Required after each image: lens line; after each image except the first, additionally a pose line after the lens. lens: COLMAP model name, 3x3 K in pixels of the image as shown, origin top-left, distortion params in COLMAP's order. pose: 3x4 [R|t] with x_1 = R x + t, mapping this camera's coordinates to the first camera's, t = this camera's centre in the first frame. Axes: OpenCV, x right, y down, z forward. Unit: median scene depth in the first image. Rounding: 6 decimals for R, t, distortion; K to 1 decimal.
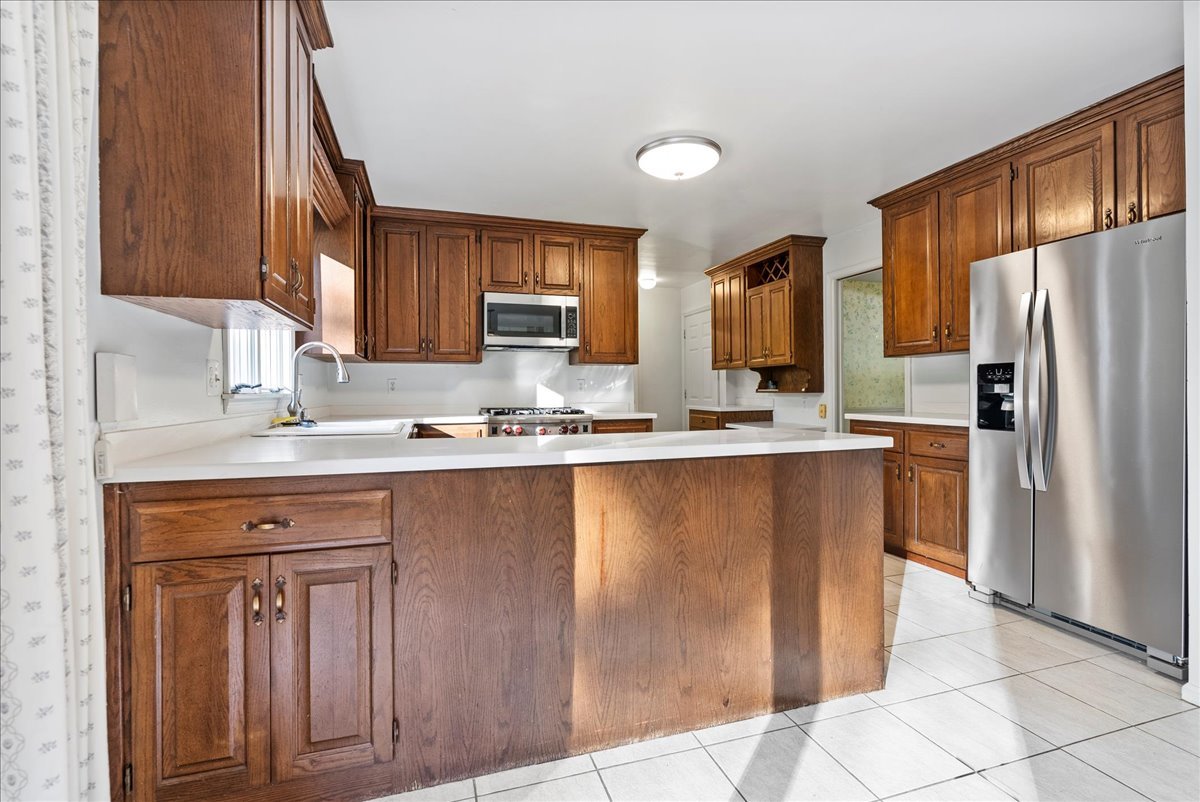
lens RADIAL K [[554.4, 0, 604.8], [0, 554.4, 396.7], [0, 0, 1]] dist [-0.002330, 0.001449]
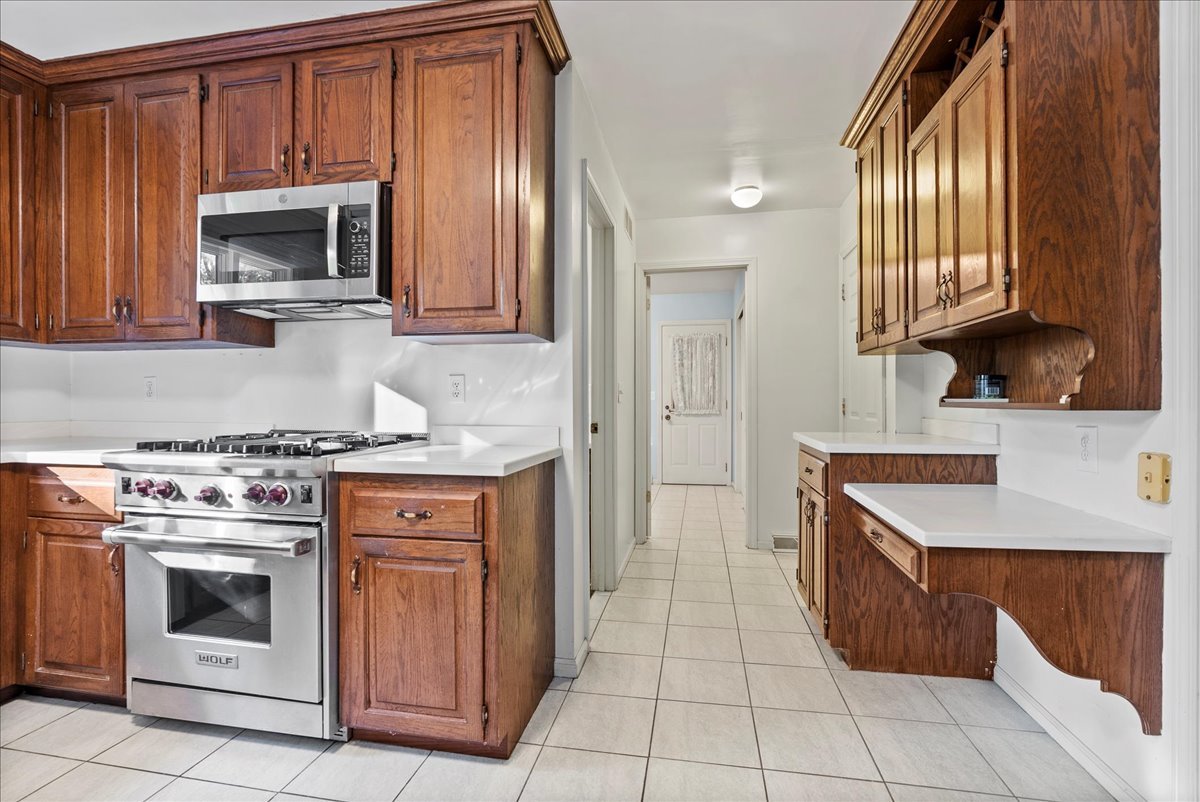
lens RADIAL K [[554.4, 0, 605.9], [0, 554.4, 404.9], [0, 0, 1]] dist [-0.002330, 0.001449]
pose [[0.882139, 0.010967, -0.470862, 0.337042], [-0.011393, 0.999933, 0.001946, -0.009060], [0.470852, 0.003648, 0.882205, 0.751470]]
